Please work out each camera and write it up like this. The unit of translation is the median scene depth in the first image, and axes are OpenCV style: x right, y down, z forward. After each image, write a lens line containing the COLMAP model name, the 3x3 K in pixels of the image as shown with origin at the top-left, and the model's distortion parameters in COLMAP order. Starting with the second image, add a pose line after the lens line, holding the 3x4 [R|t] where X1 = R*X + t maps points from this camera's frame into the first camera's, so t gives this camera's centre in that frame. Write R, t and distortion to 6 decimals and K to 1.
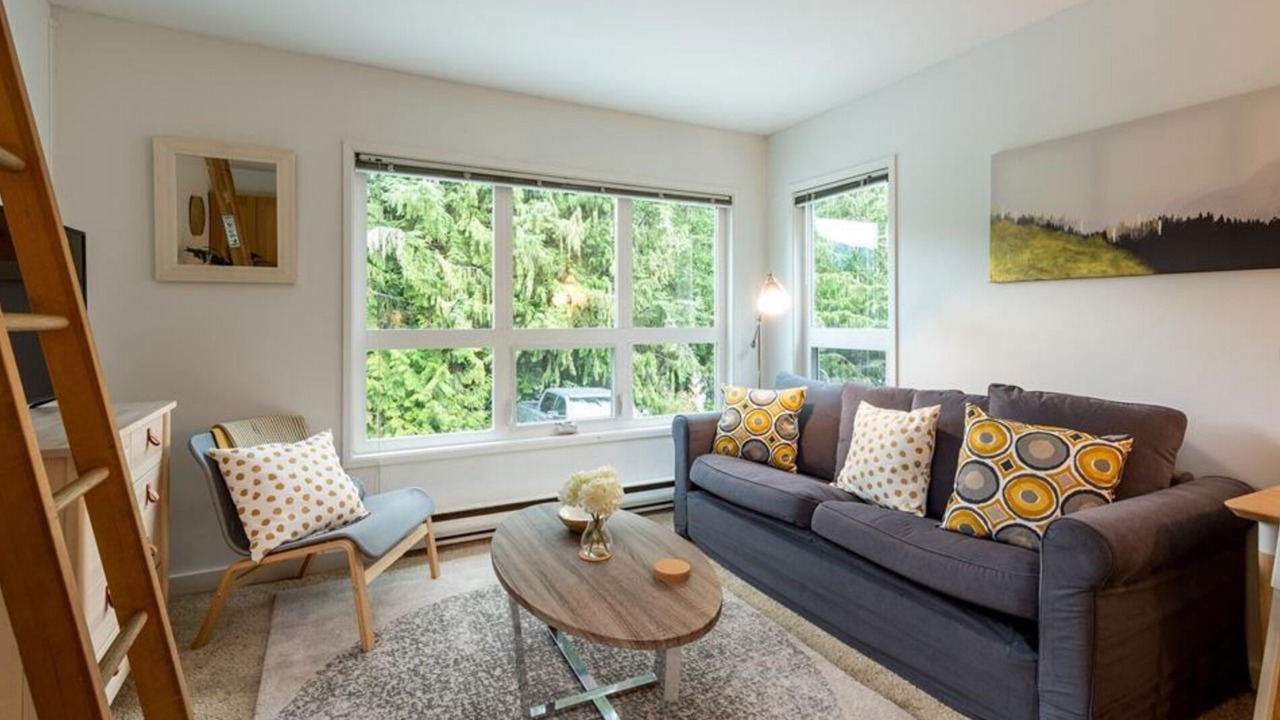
lens RADIAL K [[597.3, 0, 639.3], [0, 597.3, 325.7], [0, 0, 1]] dist [0.013546, -0.000364]
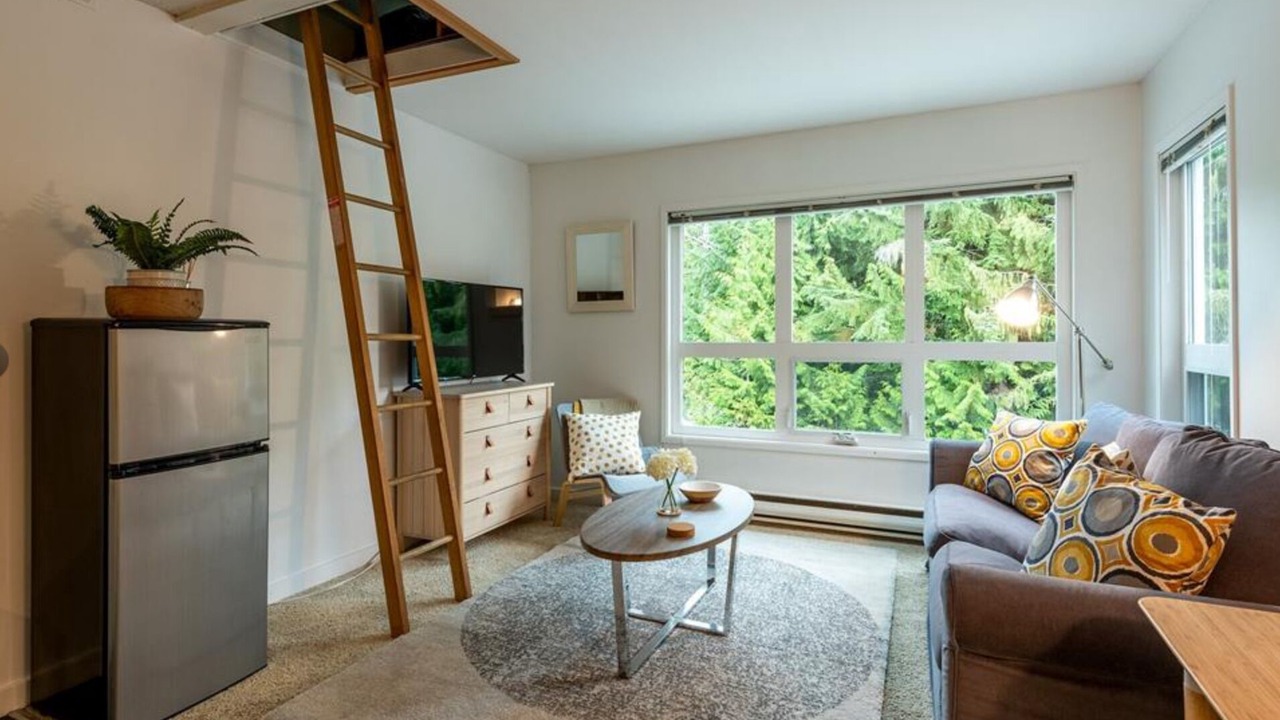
lens RADIAL K [[637.9, 0, 637.7], [0, 637.9, 335.7], [0, 0, 1]] dist [0.005540, -0.000112]
pose [[0.617922, -0.002014, -0.786237, 0.577594], [-0.002851, 0.999984, -0.004803, -0.000501], [0.786234, 0.005209, 0.617907, 0.040969]]
